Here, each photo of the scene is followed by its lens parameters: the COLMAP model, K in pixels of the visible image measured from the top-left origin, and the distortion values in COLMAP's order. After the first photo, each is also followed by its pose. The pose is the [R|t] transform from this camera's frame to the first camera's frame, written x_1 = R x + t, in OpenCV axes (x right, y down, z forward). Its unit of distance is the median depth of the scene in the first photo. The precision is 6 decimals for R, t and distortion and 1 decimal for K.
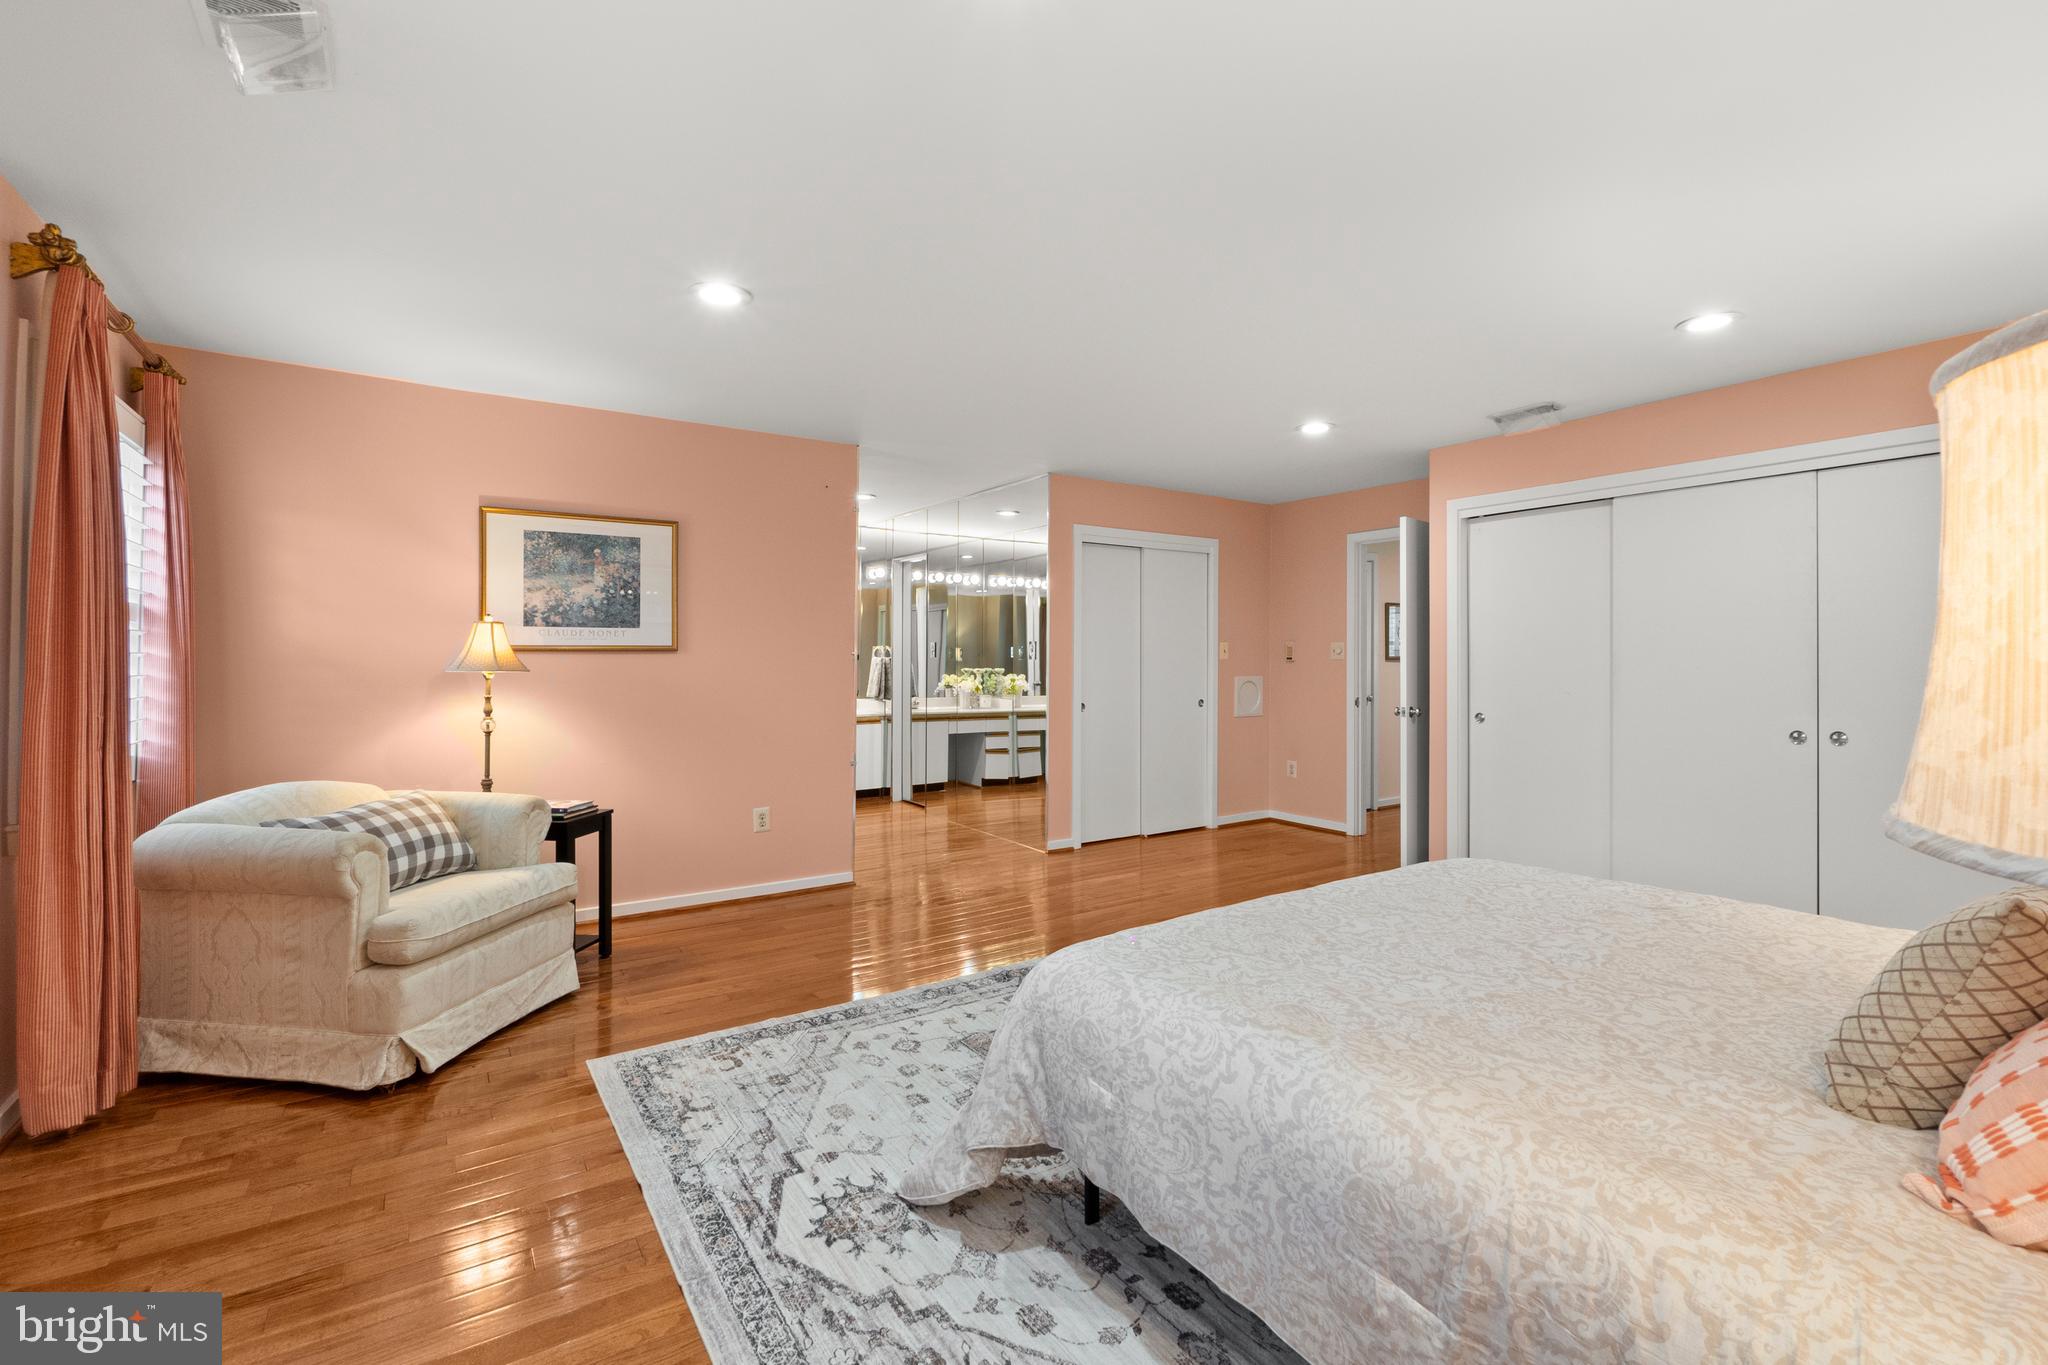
lens RADIAL K [[882.4, 0, 1017.5], [0, 882.4, 673.2], [0, 0, 1]] dist [-0.001407, 0.000178]
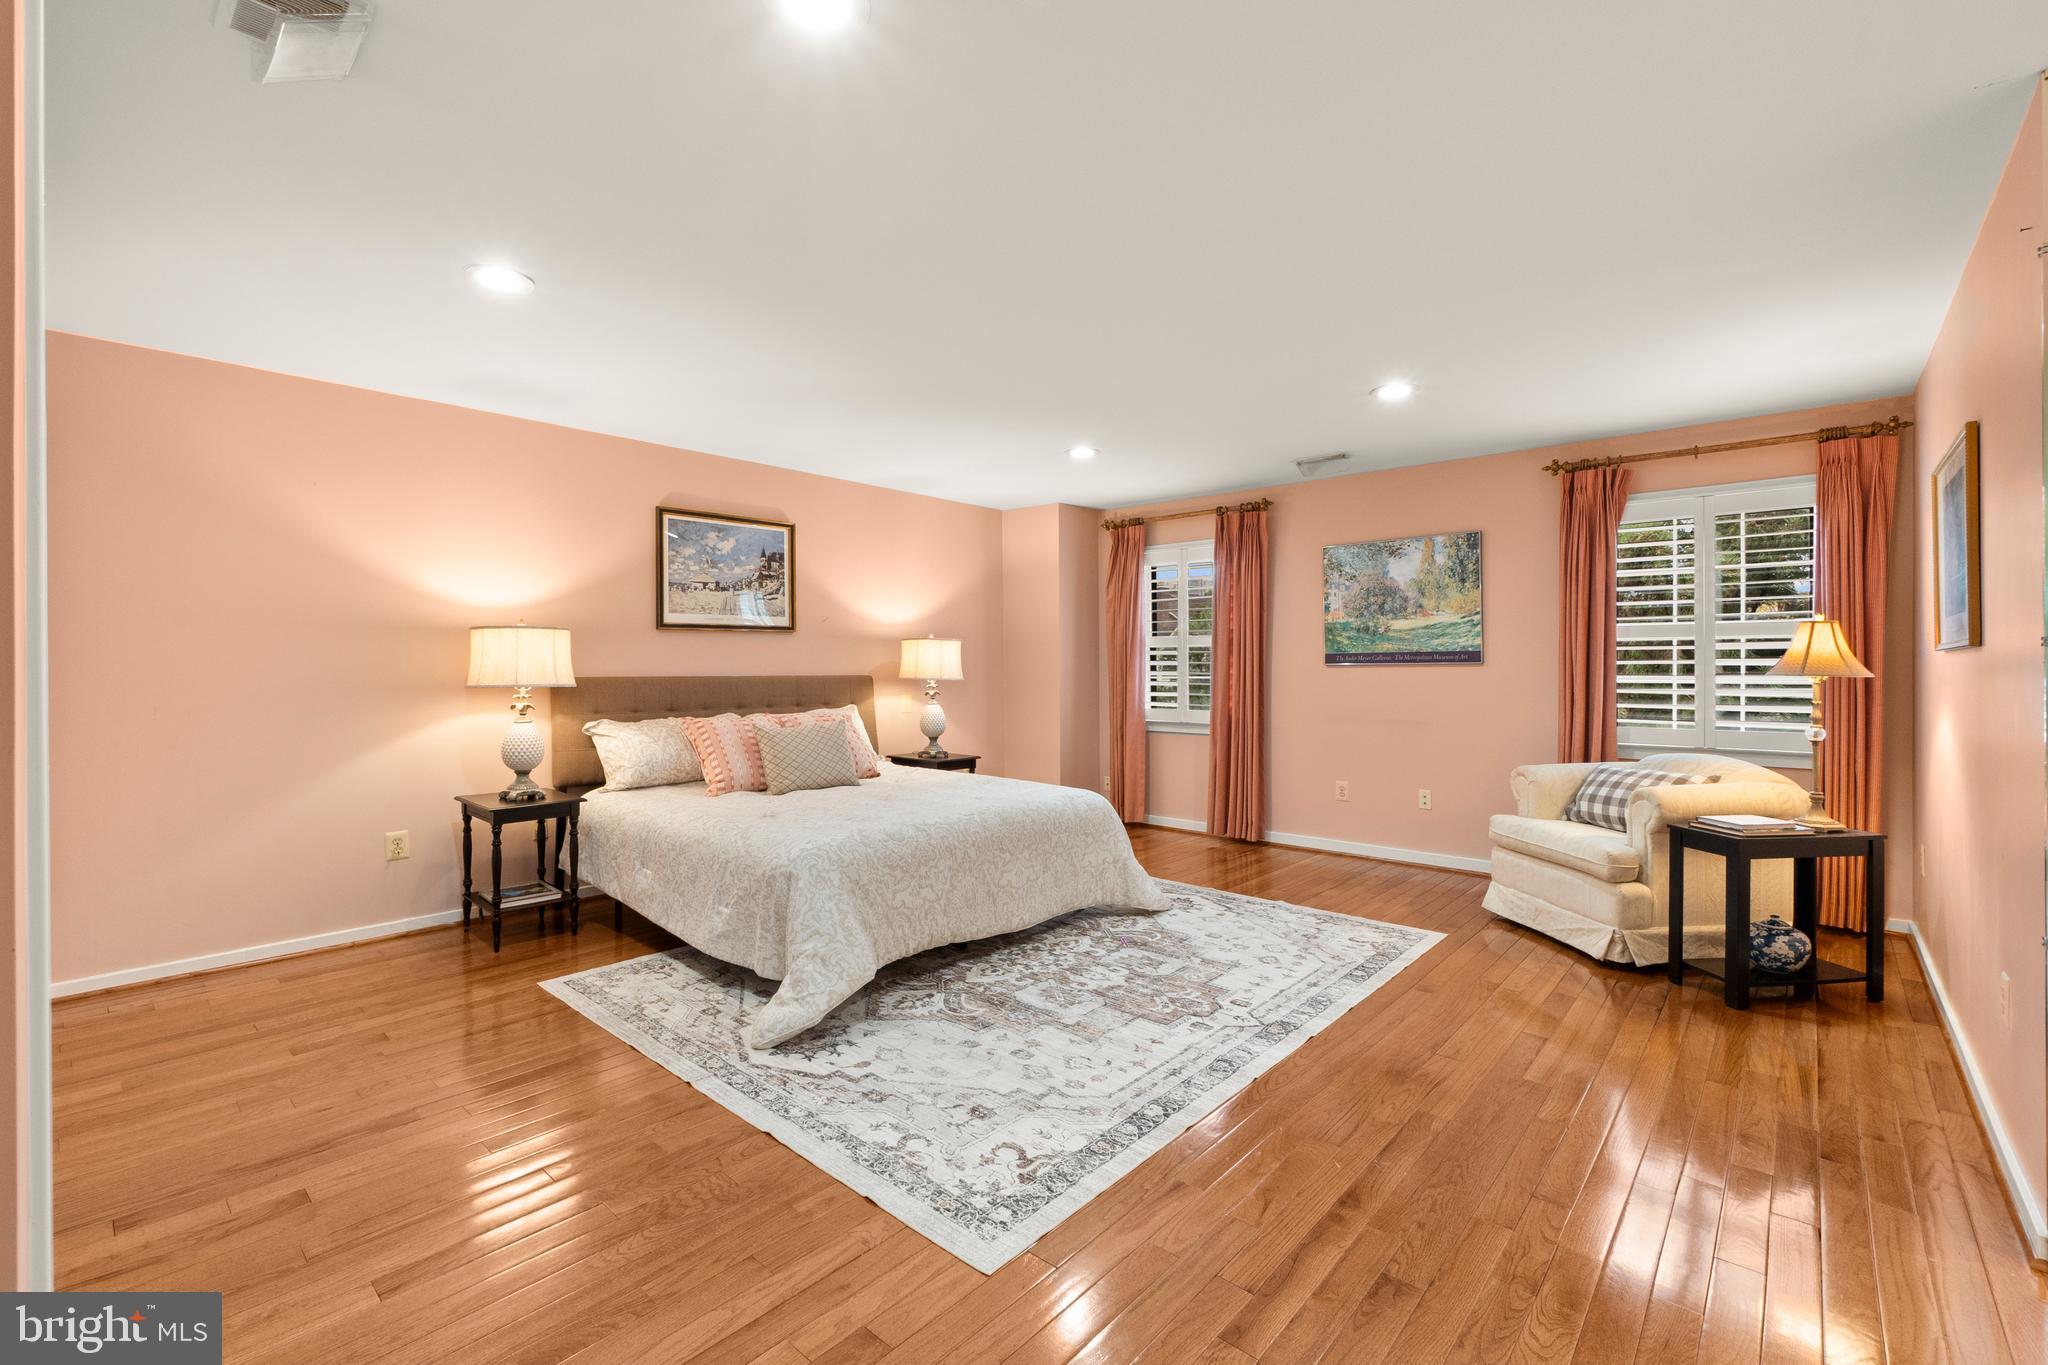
lens RADIAL K [[882.4, 0, 1017.5], [0, 882.4, 673.2], [0, 0, 1]] dist [-0.001407, 0.000178]
pose [[-0.970701, 0.002303, -0.240281, 0.545473], [-0.000859, 0.999914, 0.013053, -0.016798], [0.240290, 0.012877, -0.970616, 2.170729]]
